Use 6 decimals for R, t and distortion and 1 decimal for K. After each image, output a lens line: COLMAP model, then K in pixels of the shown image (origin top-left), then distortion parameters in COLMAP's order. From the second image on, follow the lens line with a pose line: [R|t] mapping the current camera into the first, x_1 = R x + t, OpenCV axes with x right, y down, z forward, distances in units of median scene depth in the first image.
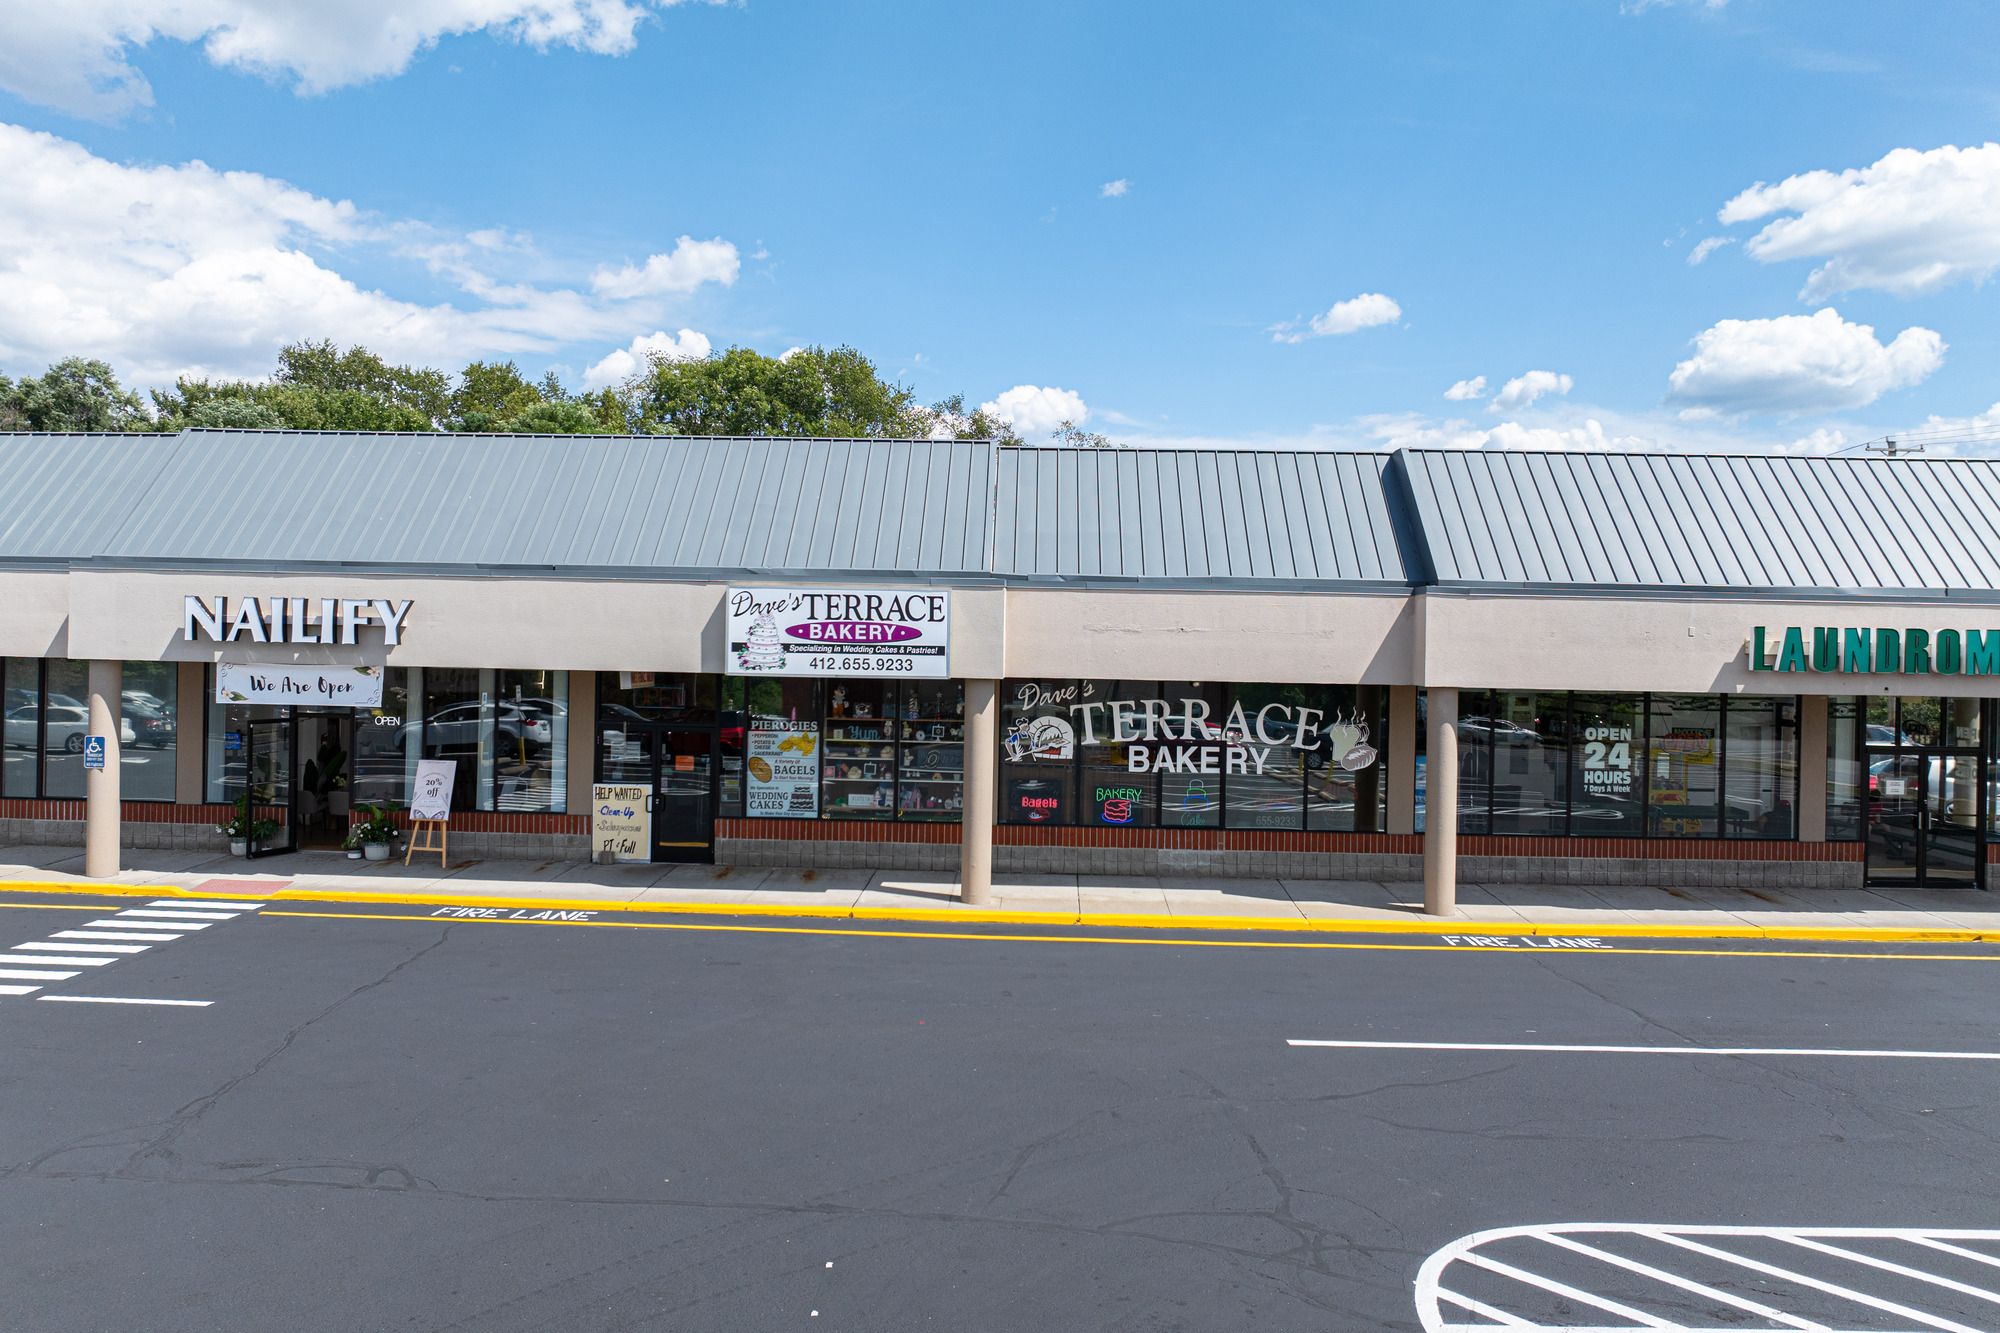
lens RADIAL K [[1414.0, 0, 1004.9], [0, 1414.0, 661.4], [0, 0, 1]] dist [-0.019955, -0.018924]
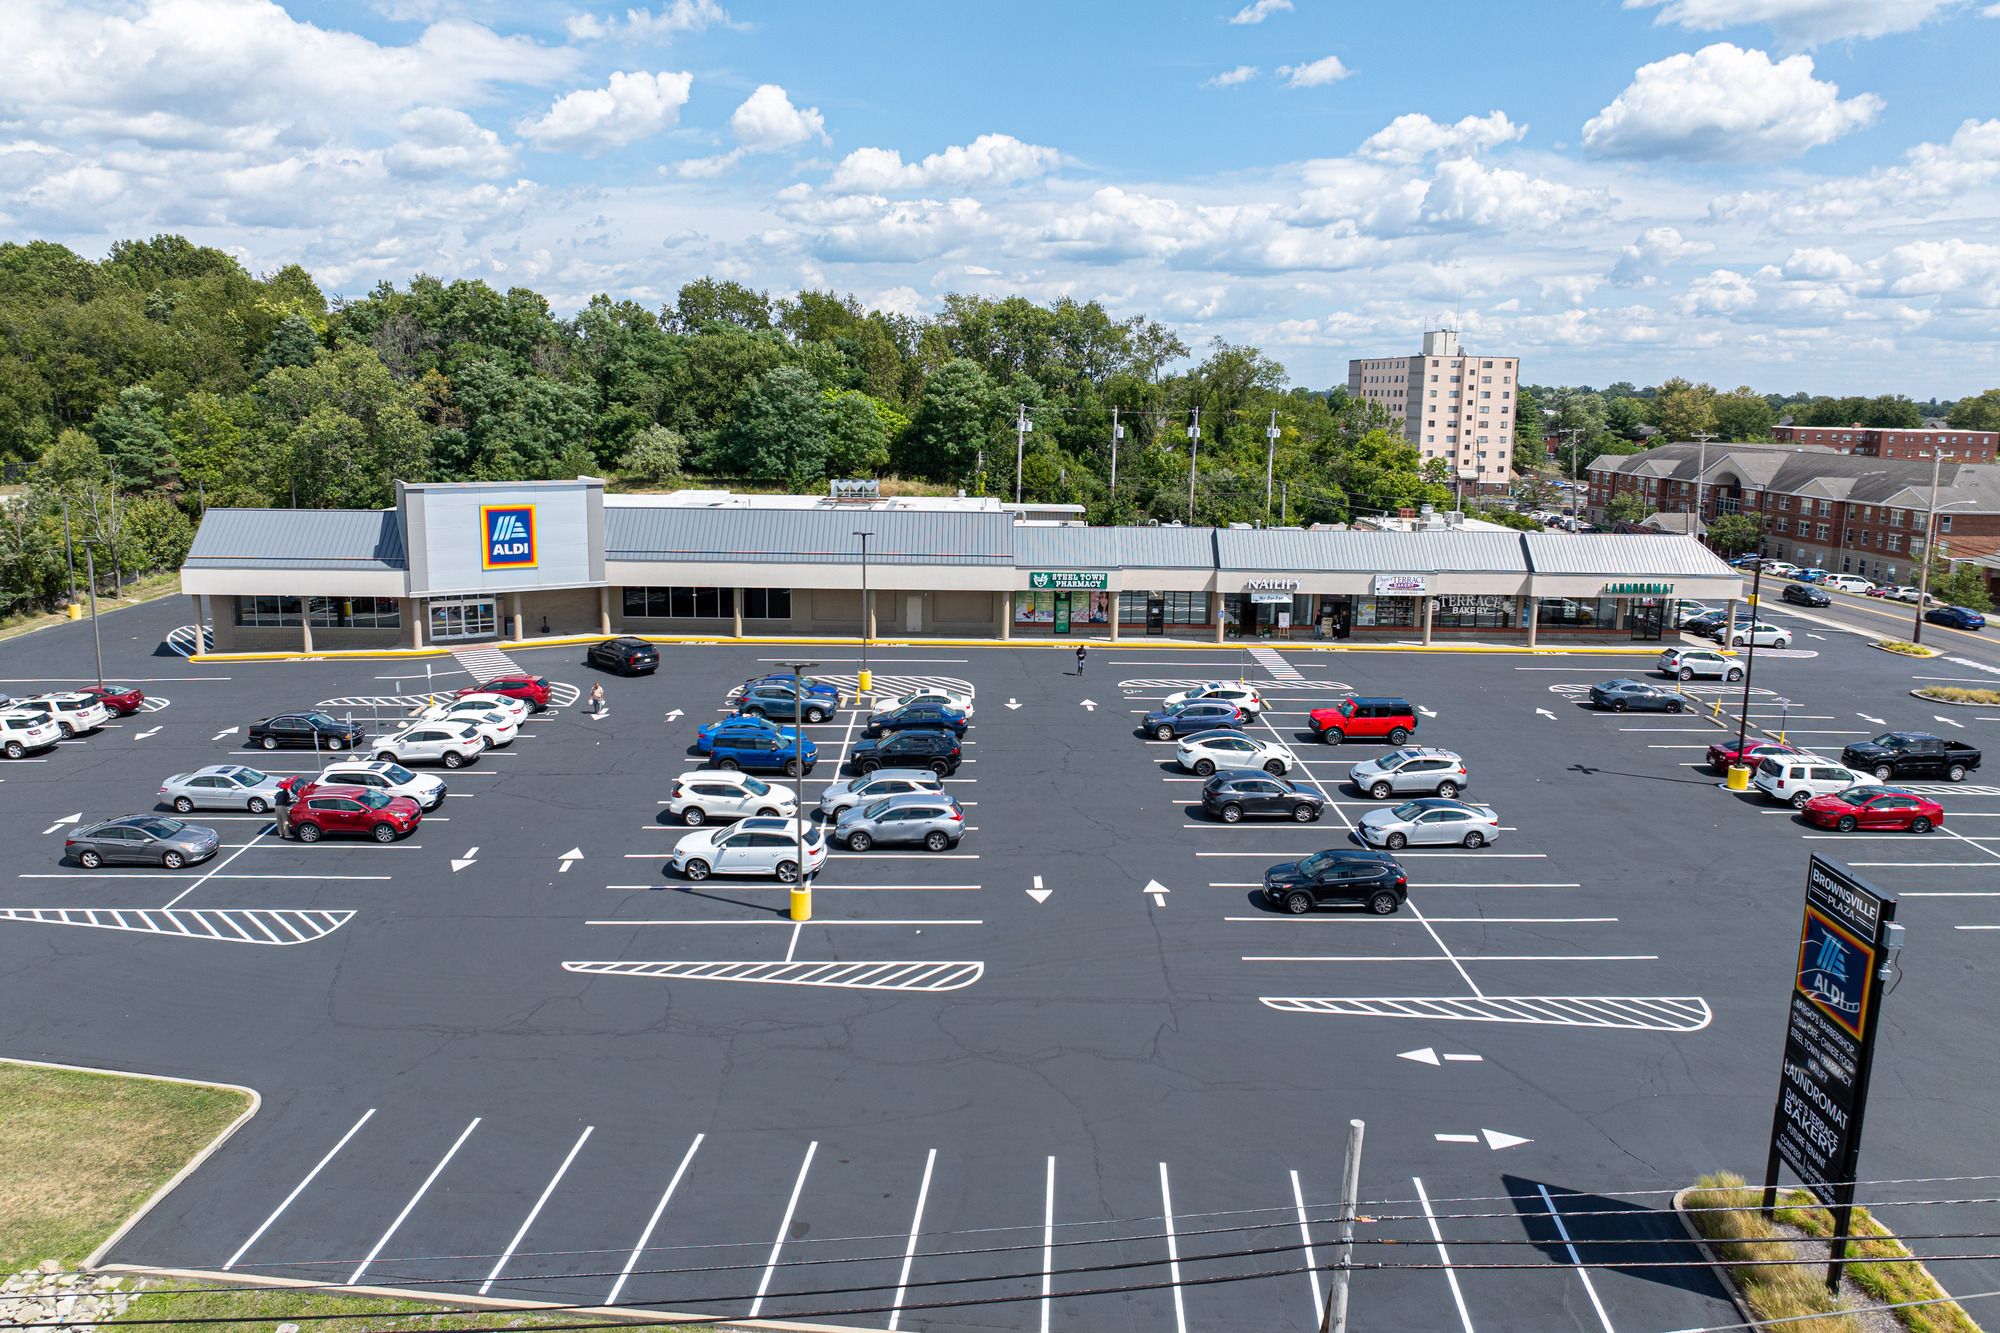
lens RADIAL K [[1414.0, 0, 1000.0], [0, 1414.0, 654.6], [0, 0, 1]] dist [-0.019955, -0.018924]
pose [[0.999502, -0.012708, 0.028894, -1.327320], [0.007702, 0.985892, 0.167203, -0.491370], [-0.030612, -0.166897, 0.985499, -2.955229]]
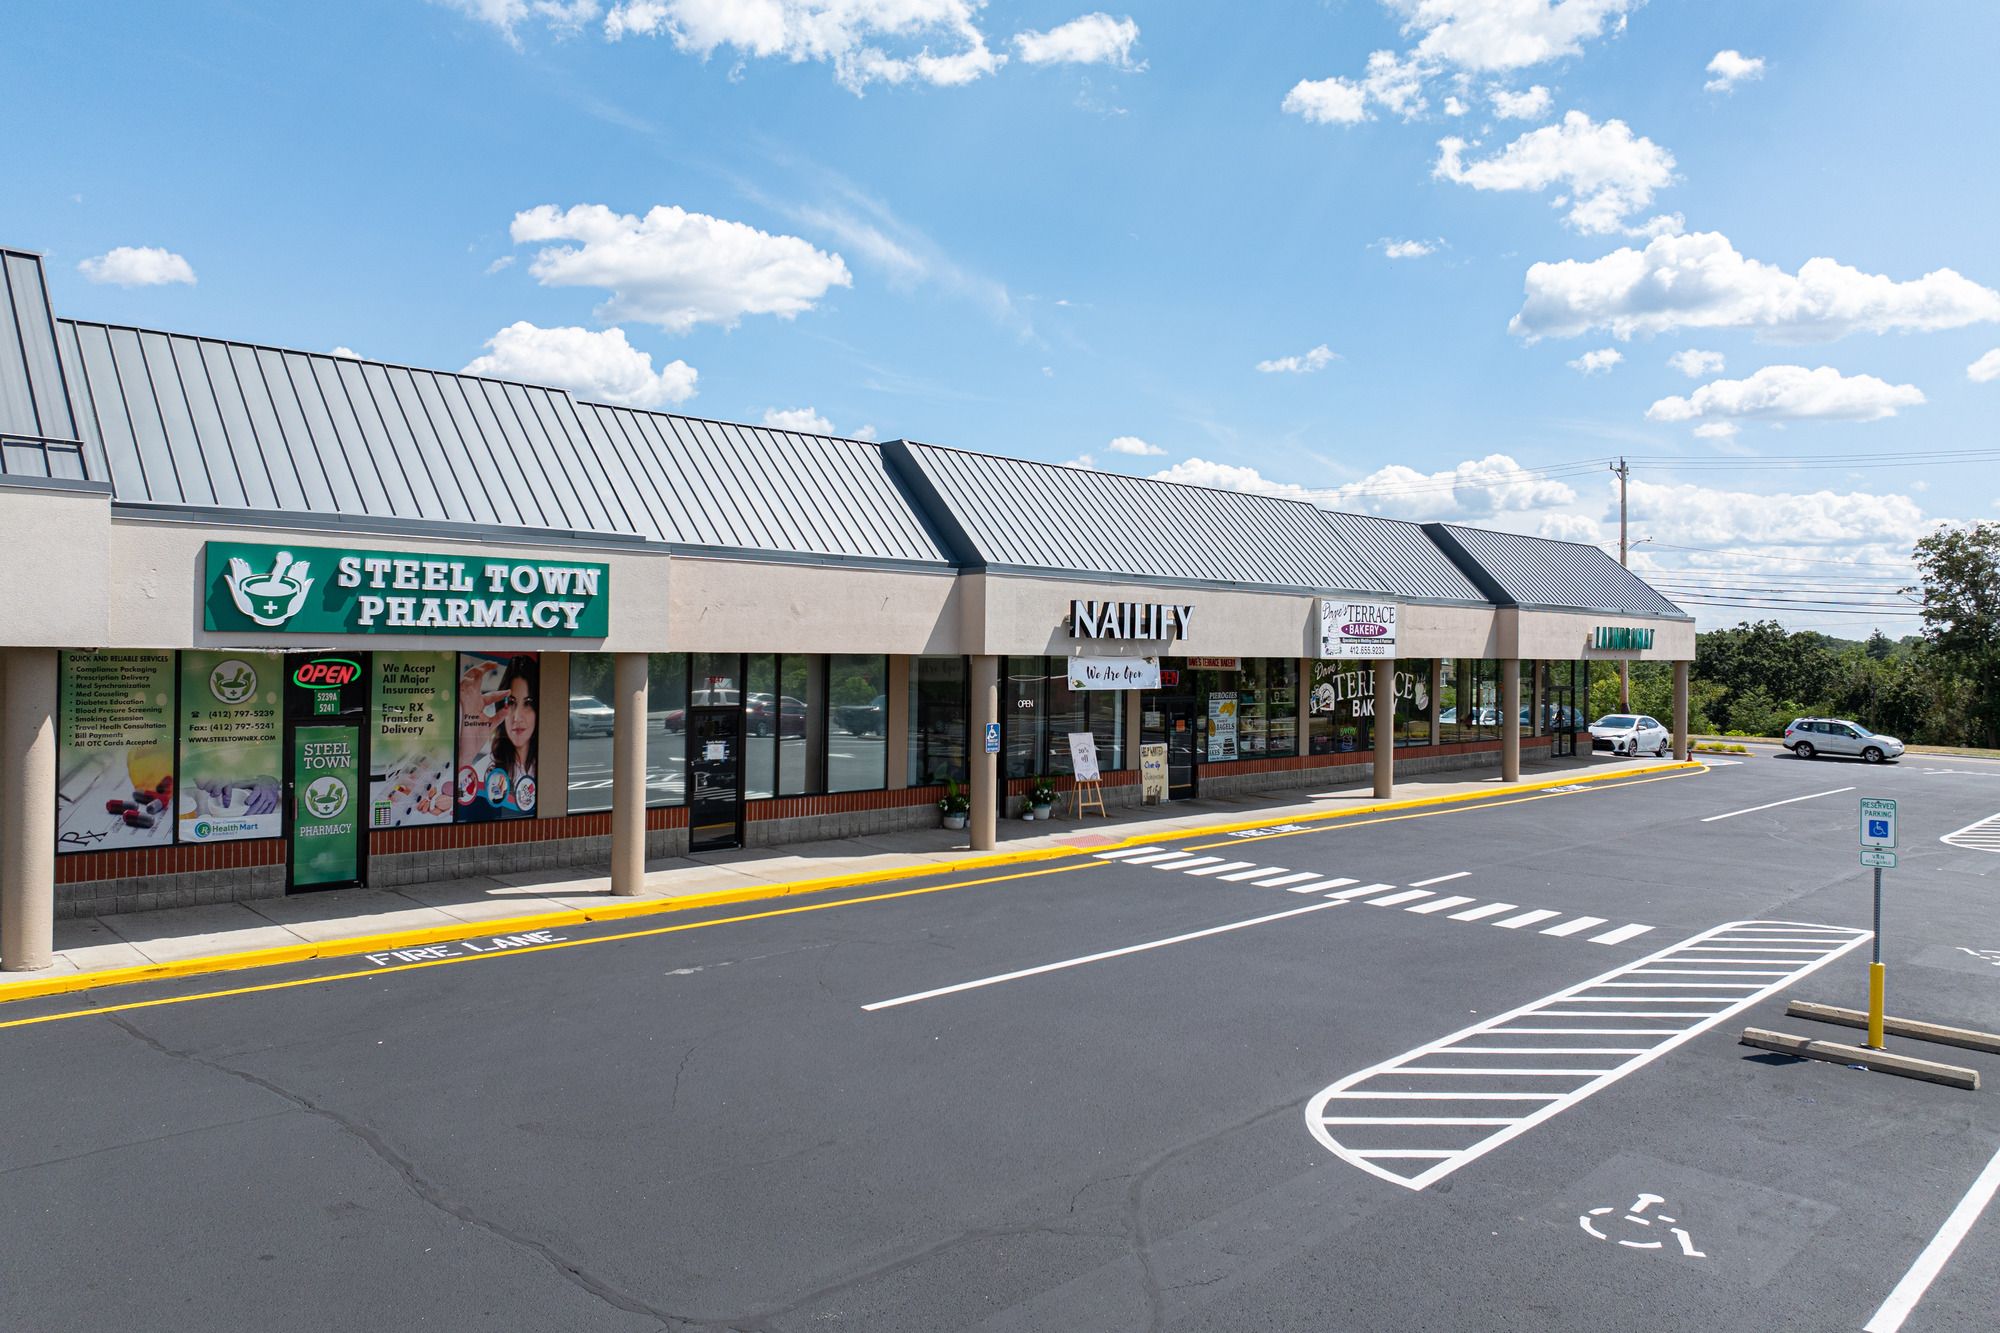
lens RADIAL K [[1414.0, 0, 1011.7], [0, 1414.0, 654.9], [0, 0, 1]] dist [-0.019955, -0.018924]
pose [[0.682063, -0.014927, 0.731141, -1.353759], [0.015448, 0.999863, 0.006002, -0.007465], [-0.731130, 0.007201, 0.682200, 0.191425]]
